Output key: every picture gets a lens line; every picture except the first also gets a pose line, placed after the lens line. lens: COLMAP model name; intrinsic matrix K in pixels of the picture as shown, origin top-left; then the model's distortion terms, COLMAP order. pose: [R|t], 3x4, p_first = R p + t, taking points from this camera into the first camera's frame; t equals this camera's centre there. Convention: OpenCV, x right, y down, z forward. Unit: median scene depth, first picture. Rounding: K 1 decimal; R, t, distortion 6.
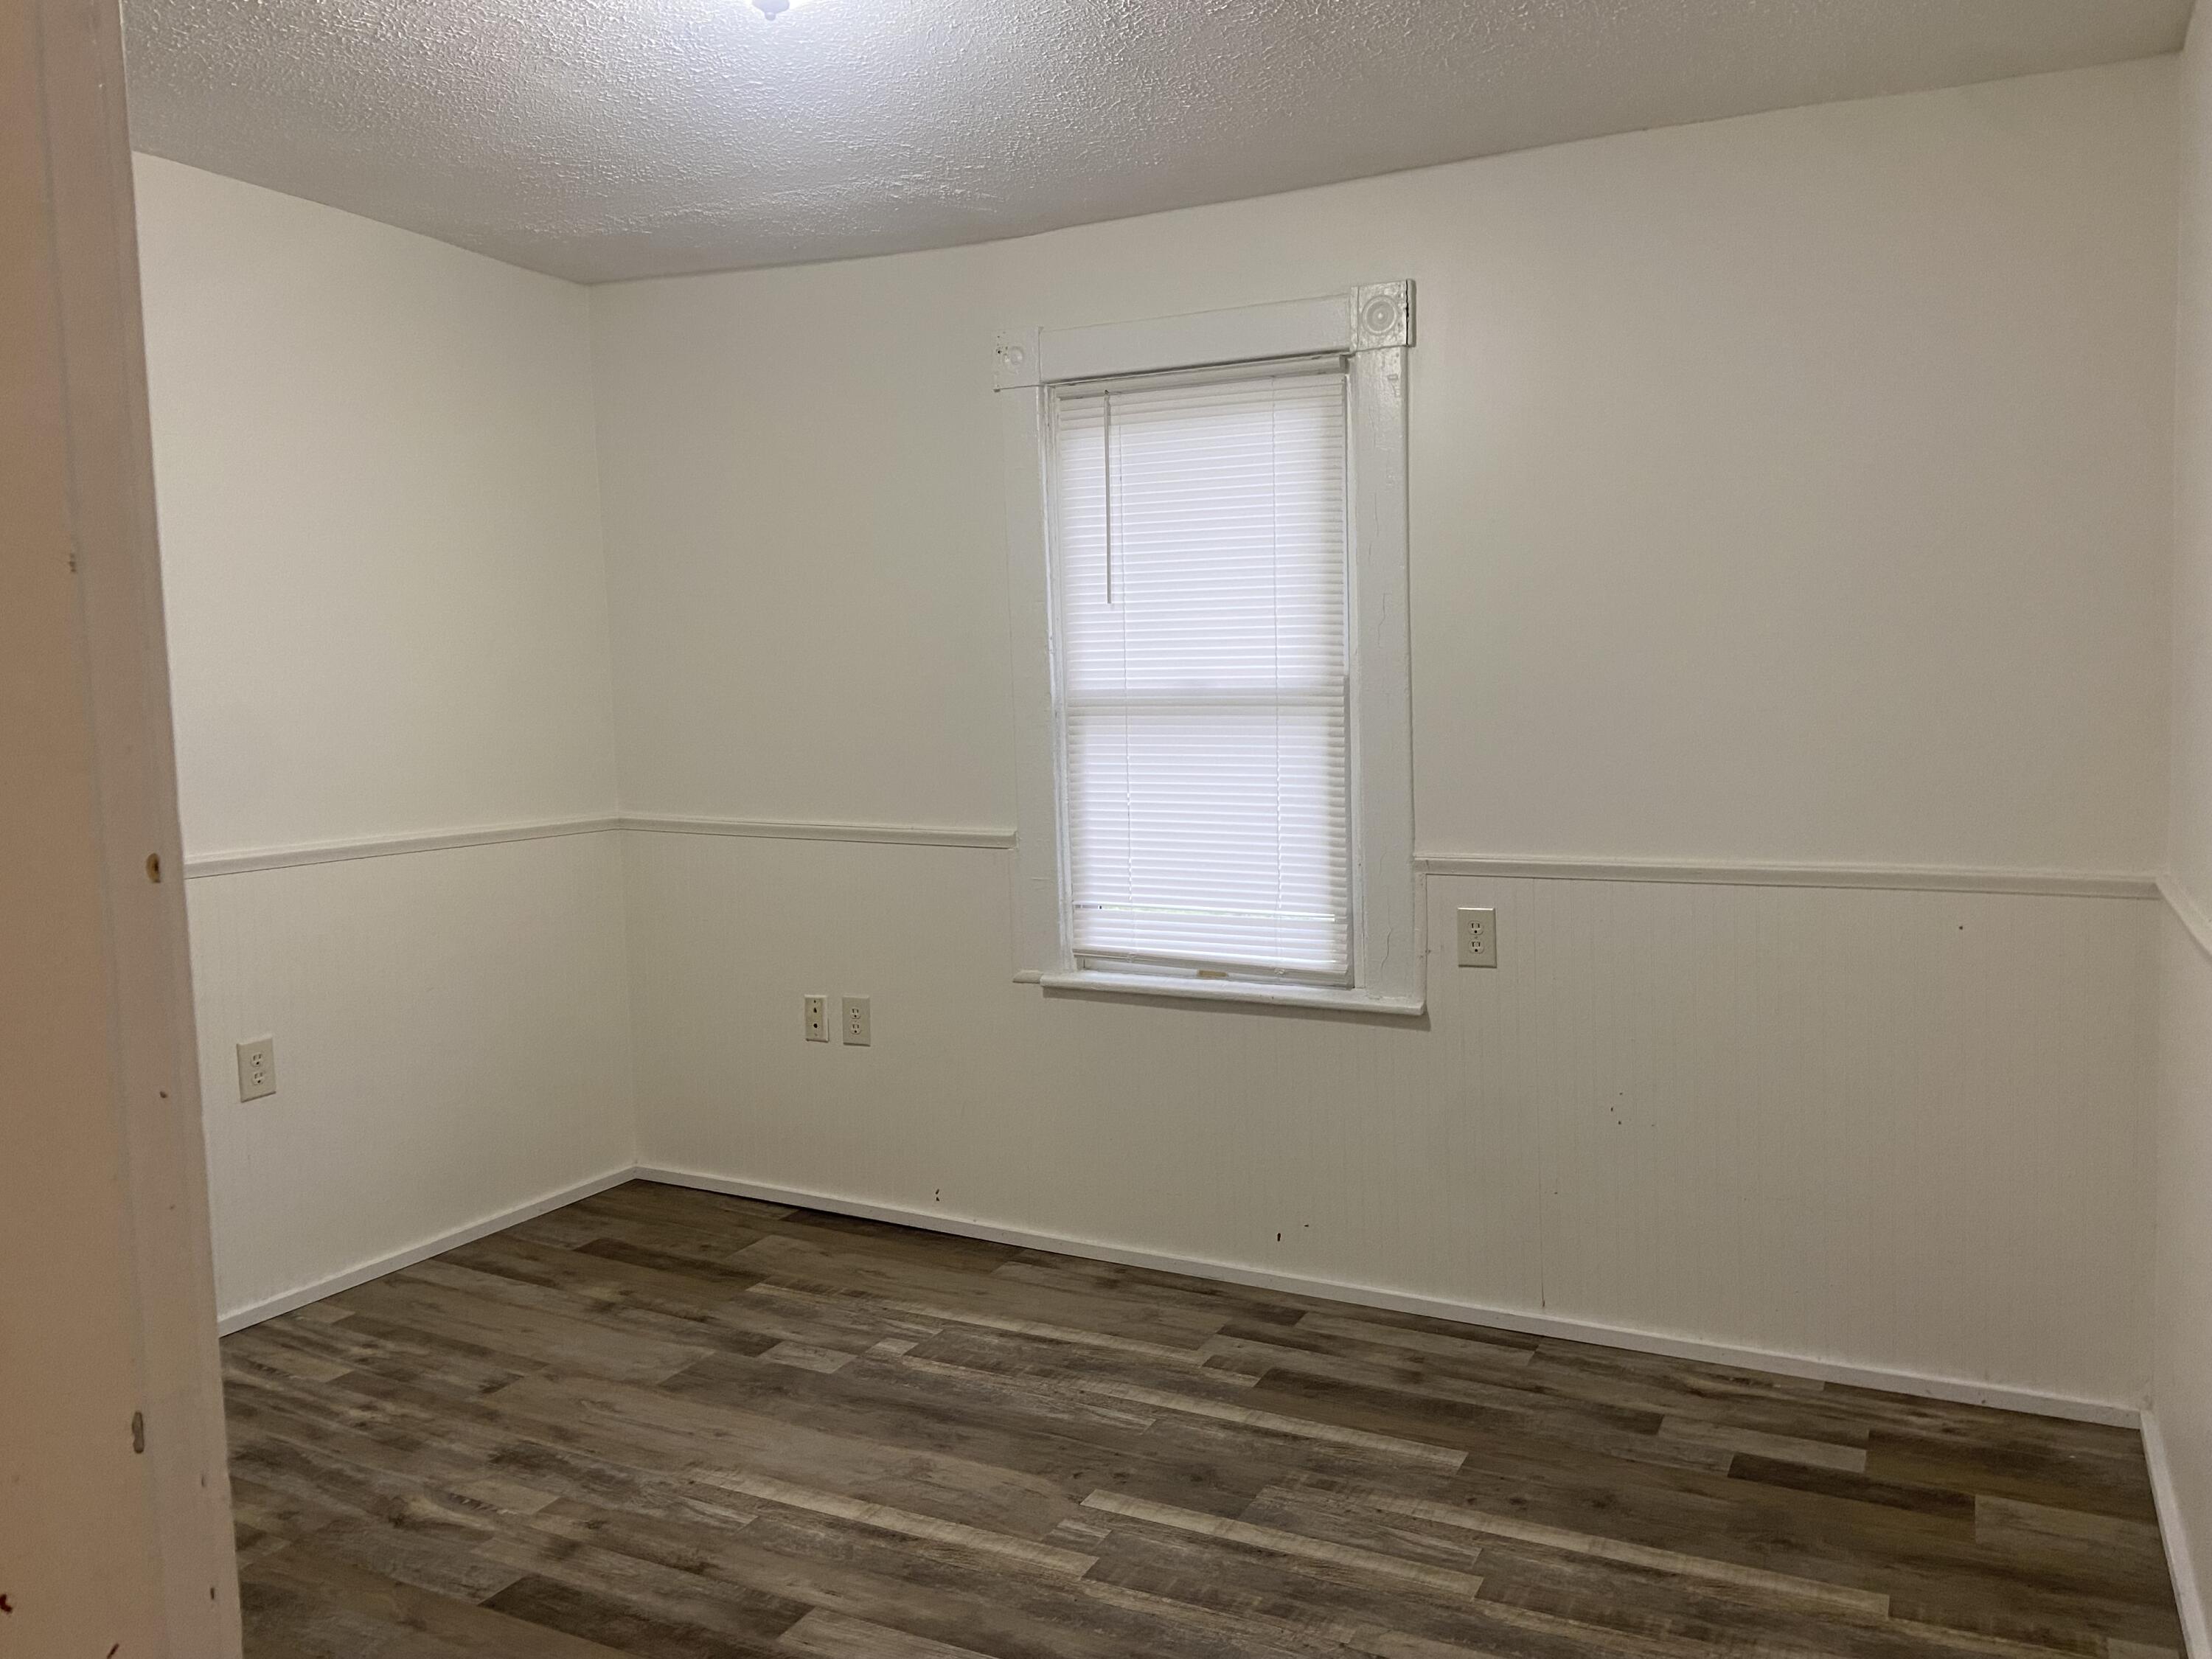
lens RADIAL K [[1647.4, 0, 1143.0], [0, 1647.4, 831.2], [0, 0, 1]] dist [0.119072, -0.152261]
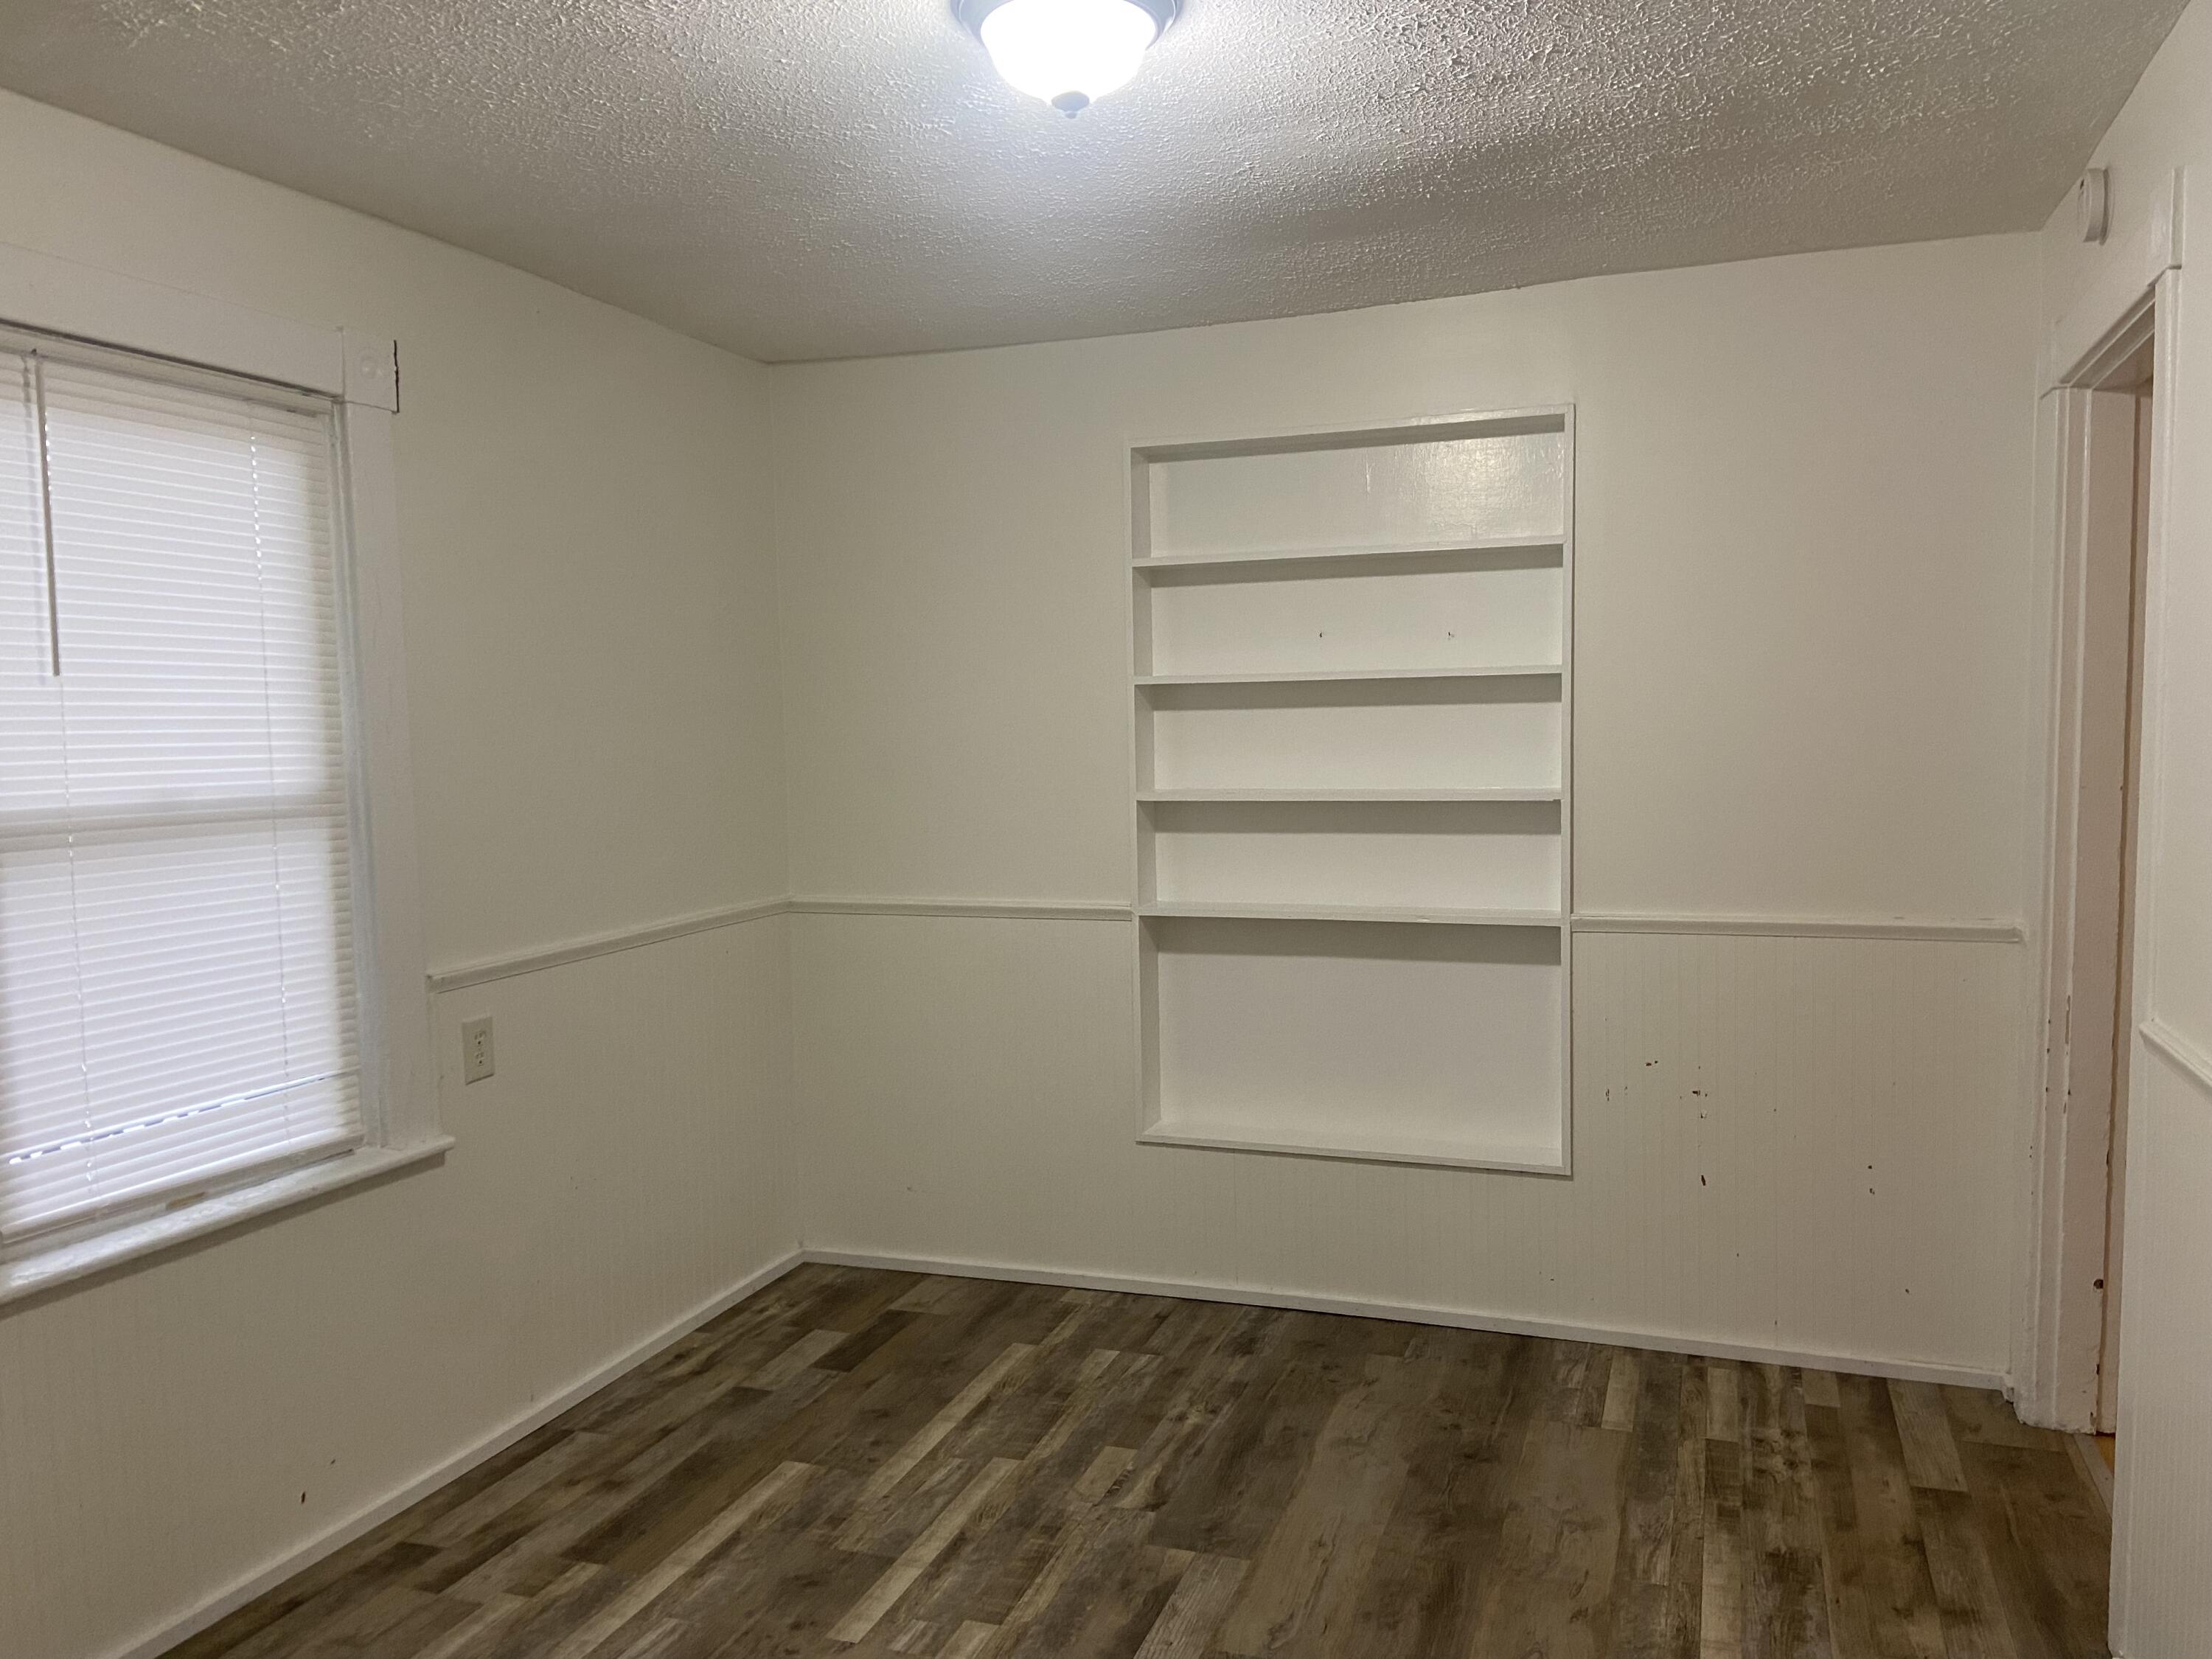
lens RADIAL K [[1663.2, 0, 1095.7], [0, 1663.2, 845.9], [0, 0, 1]] dist [0.130196, -0.162600]
pose [[-0.096754, -0.060883, 0.993444, -0.875553], [0.110208, 0.991334, 0.071487, -0.090208], [-0.989188, 0.116403, -0.089206, 0.800172]]
